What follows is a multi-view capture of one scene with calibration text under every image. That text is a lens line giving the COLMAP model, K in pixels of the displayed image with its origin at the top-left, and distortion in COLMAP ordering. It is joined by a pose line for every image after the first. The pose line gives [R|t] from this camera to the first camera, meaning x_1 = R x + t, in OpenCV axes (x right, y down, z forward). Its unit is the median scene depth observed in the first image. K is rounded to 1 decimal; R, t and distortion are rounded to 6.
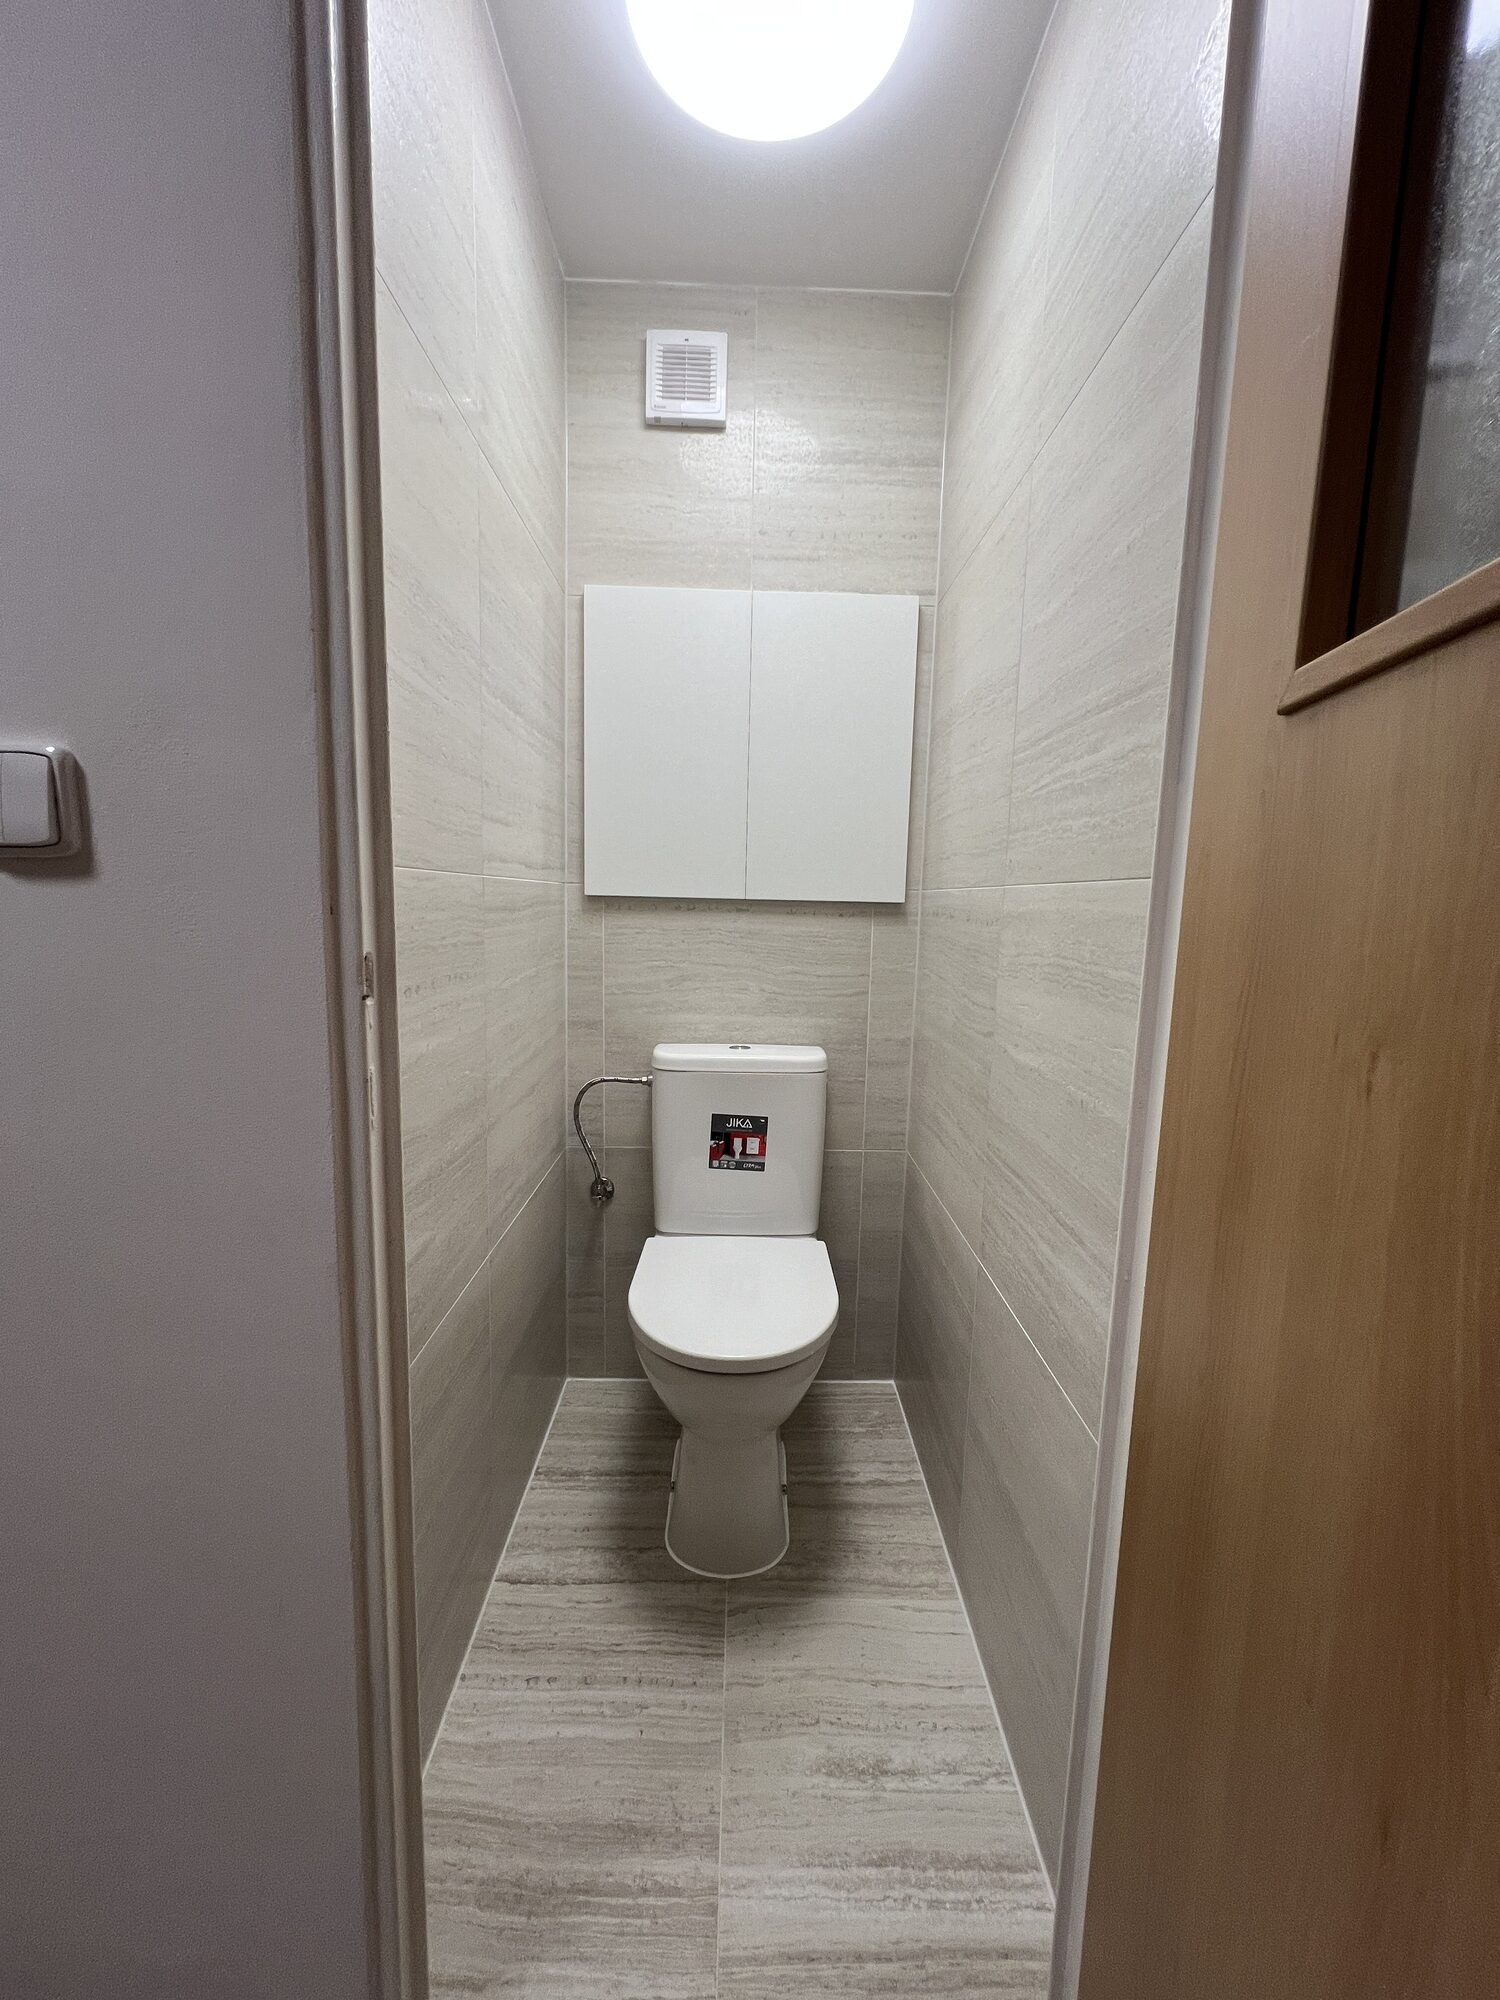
lens RADIAL K [[796.3, 0, 743.9], [0, 796.3, 1005.9], [0, 0, 1]] dist [-0.001391, 0.000391]
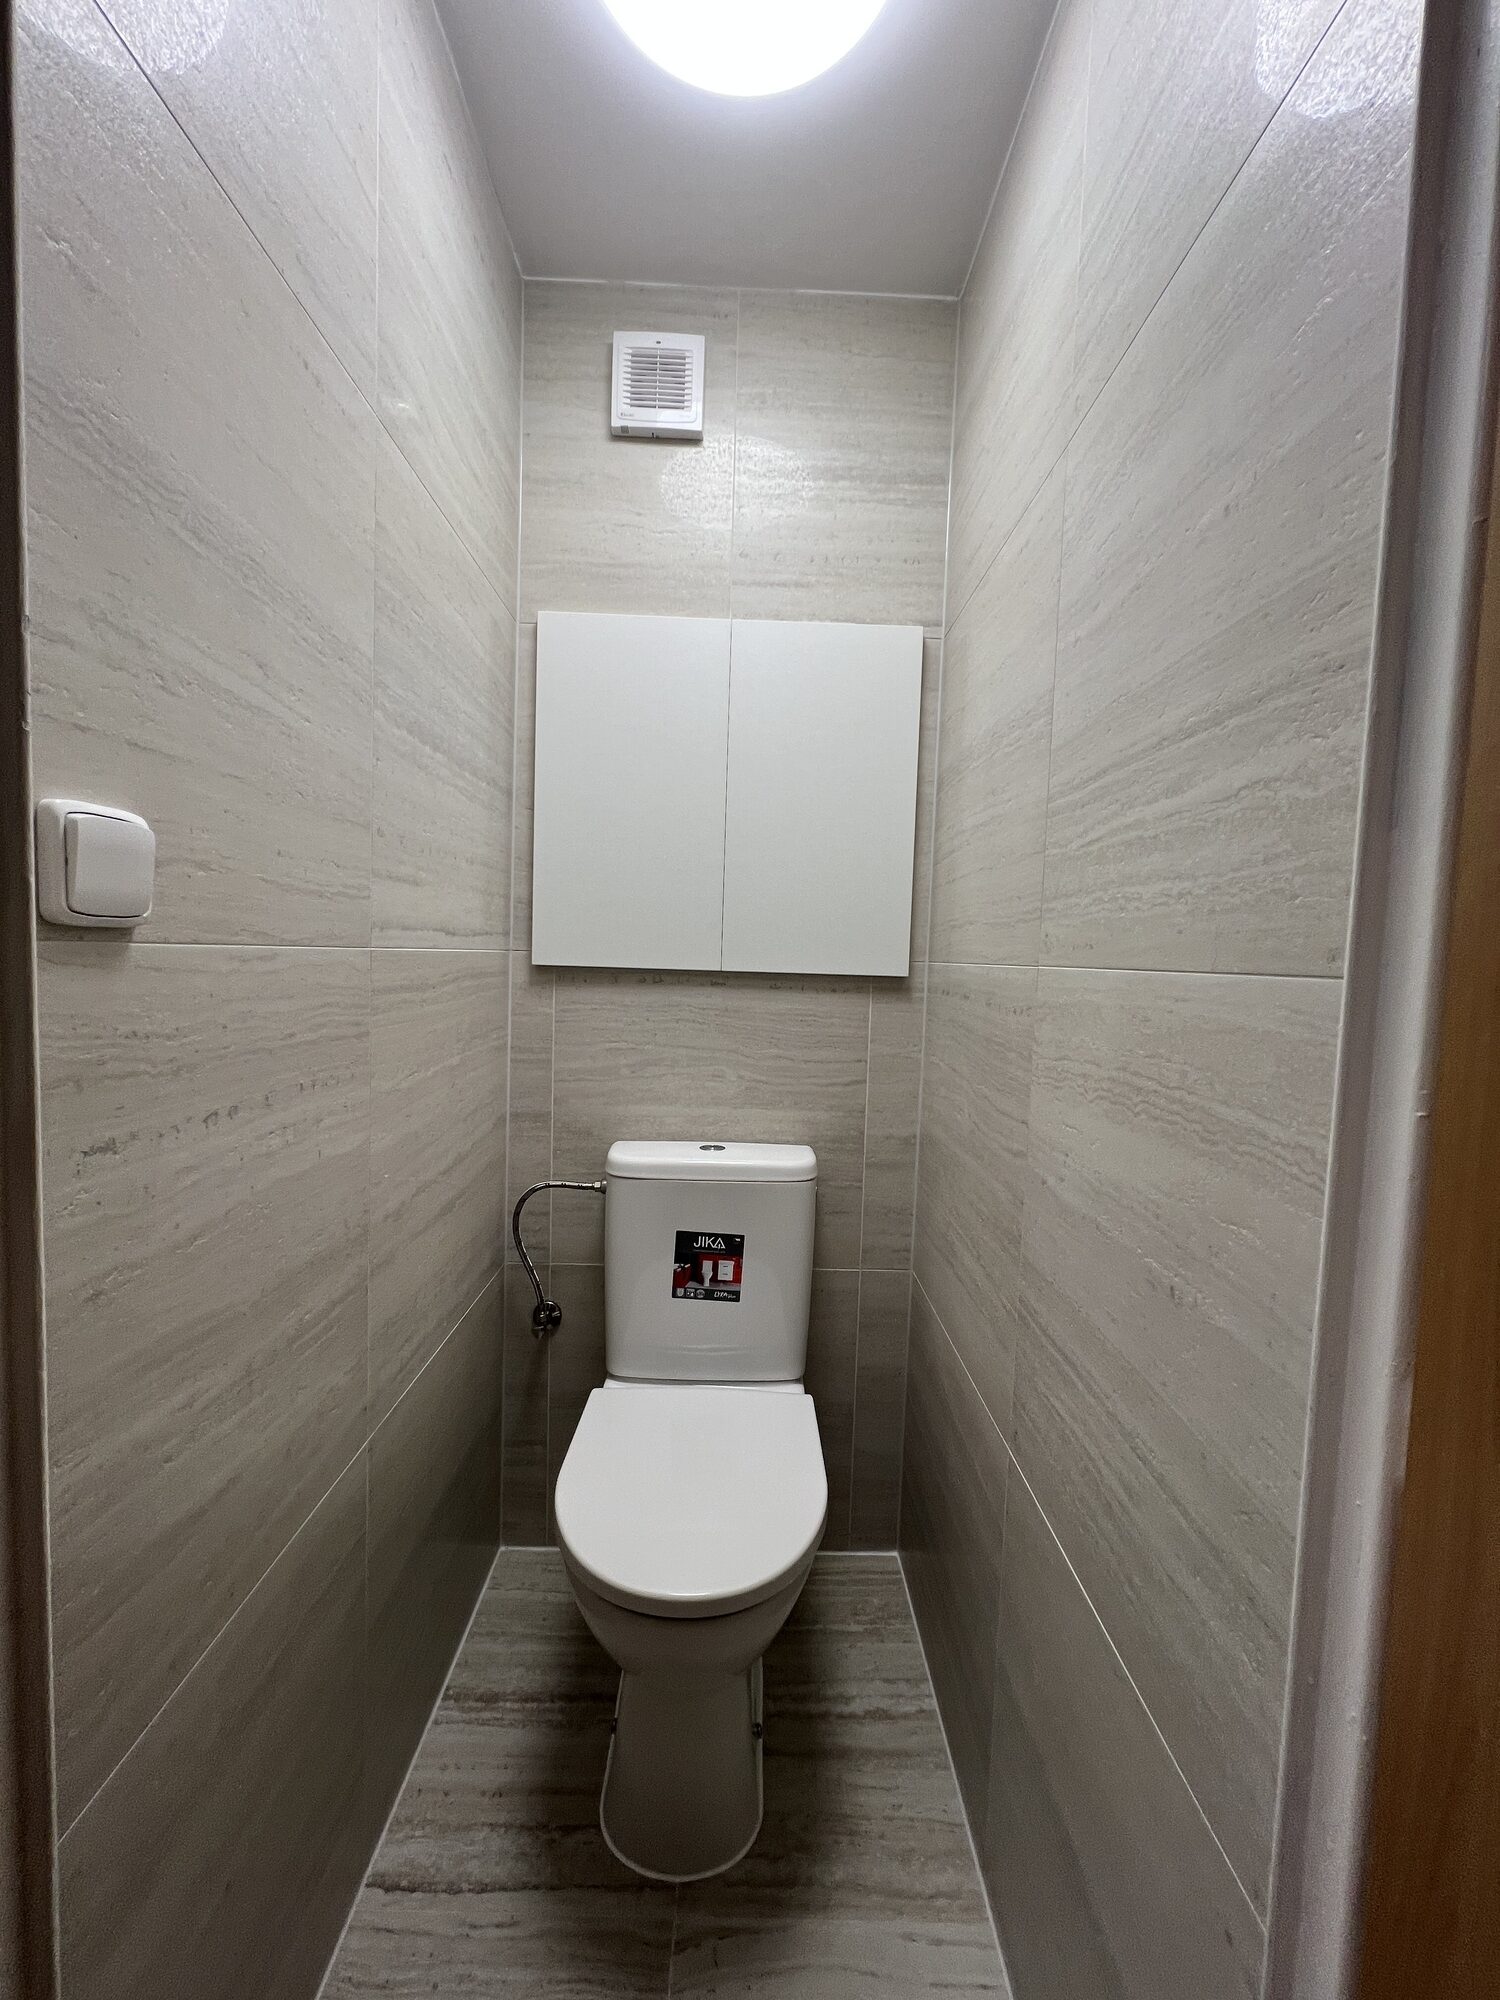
lens RADIAL K [[796.3, 0, 743.9], [0, 796.3, 1005.9], [0, 0, 1]] dist [-0.001391, 0.000391]
pose [[0.999965, 0.008395, -0.000308, 0.028424], [-0.008396, 0.997606, -0.068648, -0.041157], [-0.000269, 0.068649, 0.997641, 0.163406]]
